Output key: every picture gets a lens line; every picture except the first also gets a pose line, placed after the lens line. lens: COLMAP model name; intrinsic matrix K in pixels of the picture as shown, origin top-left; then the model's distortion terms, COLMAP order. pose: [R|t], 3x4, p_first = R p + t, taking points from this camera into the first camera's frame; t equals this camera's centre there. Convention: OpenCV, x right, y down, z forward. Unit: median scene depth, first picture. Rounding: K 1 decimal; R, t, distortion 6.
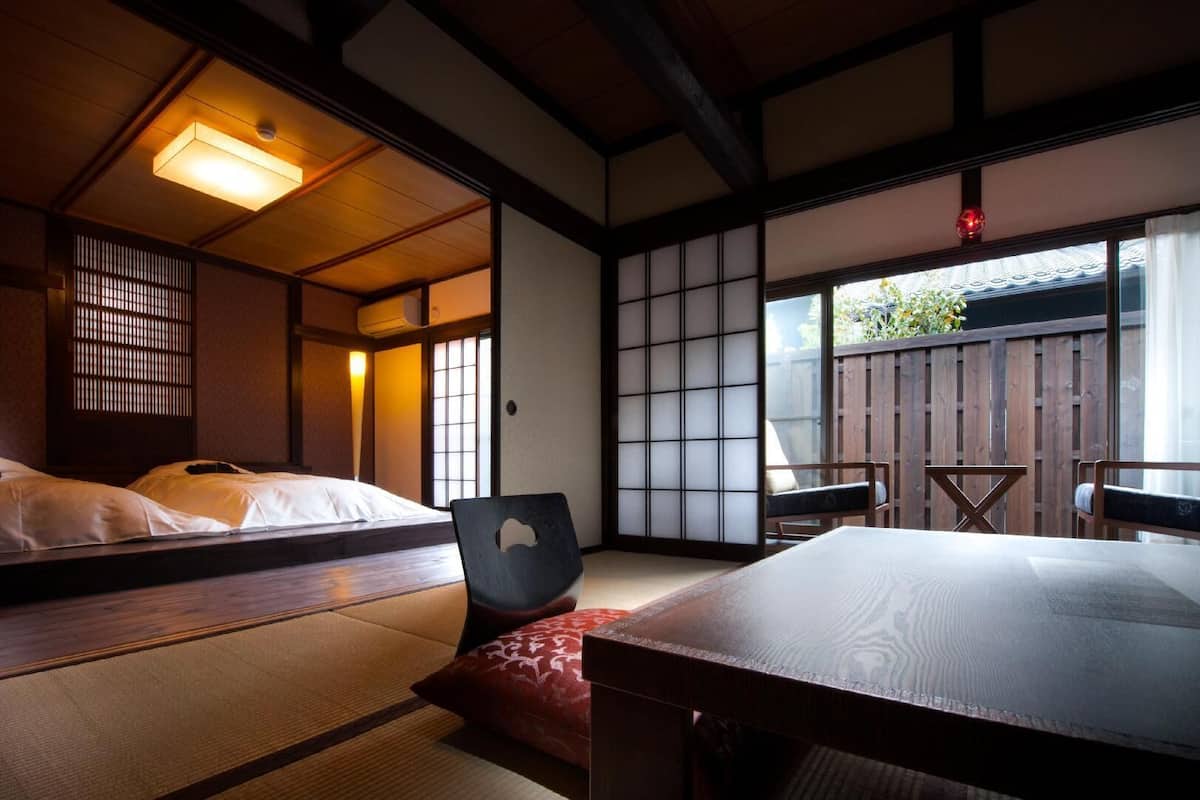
lens RADIAL K [[546.0, 0, 607.2], [0, 546.0, 465.9], [0, 0, 1]] dist [-0.005764, -0.000575]
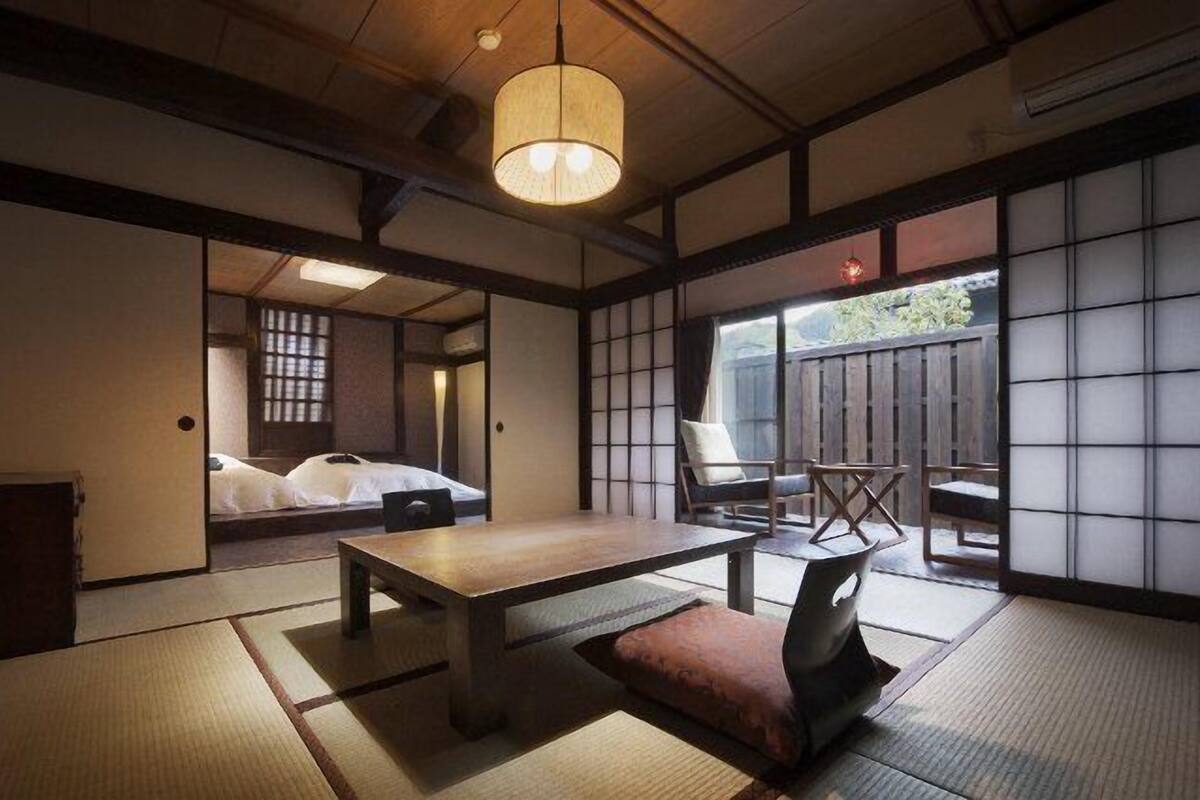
lens RADIAL K [[546.0, 0, 610.1], [0, 546.0, 437.8], [0, 0, 1]] dist [-0.005764, -0.000575]
pose [[0.972488, -0.001872, -0.232946, 0.383536], [0.003719, 0.999965, 0.007490, -0.071638], [0.232924, -0.008151, 0.972461, -0.317096]]
